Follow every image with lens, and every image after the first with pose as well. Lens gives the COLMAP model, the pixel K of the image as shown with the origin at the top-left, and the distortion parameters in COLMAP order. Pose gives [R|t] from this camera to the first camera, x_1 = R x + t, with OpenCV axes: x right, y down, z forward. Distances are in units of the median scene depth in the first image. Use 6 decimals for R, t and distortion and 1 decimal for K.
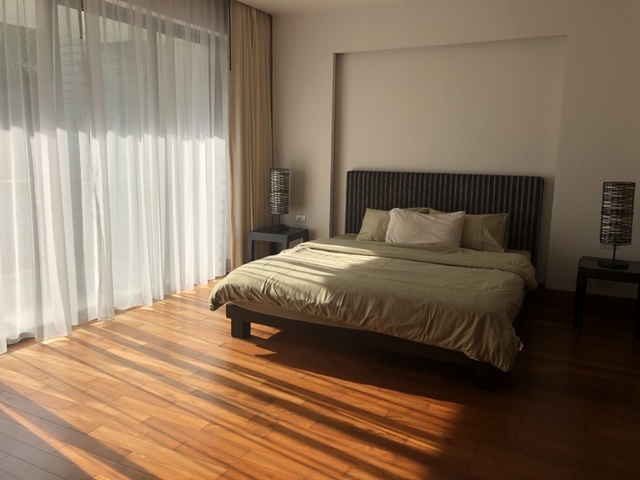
lens RADIAL K [[543.6, 0, 320.0], [0, 543.6, 240.0], [0, 0, 1]] dist [0.004990, 0.004489]
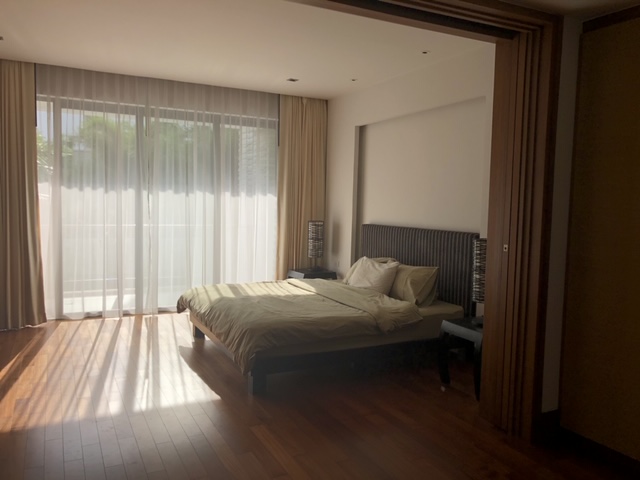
lens RADIAL K [[522.9, 0, 320.0], [0, 522.9, 240.0], [0, 0, 1]] dist [0.006538, 0.004237]
pose [[0.828017, 0.049193, -0.558541, 0.680150], [-0.111106, 0.990786, -0.077447, 0.002522], [0.549585, 0.126185, 0.825853, 0.041544]]
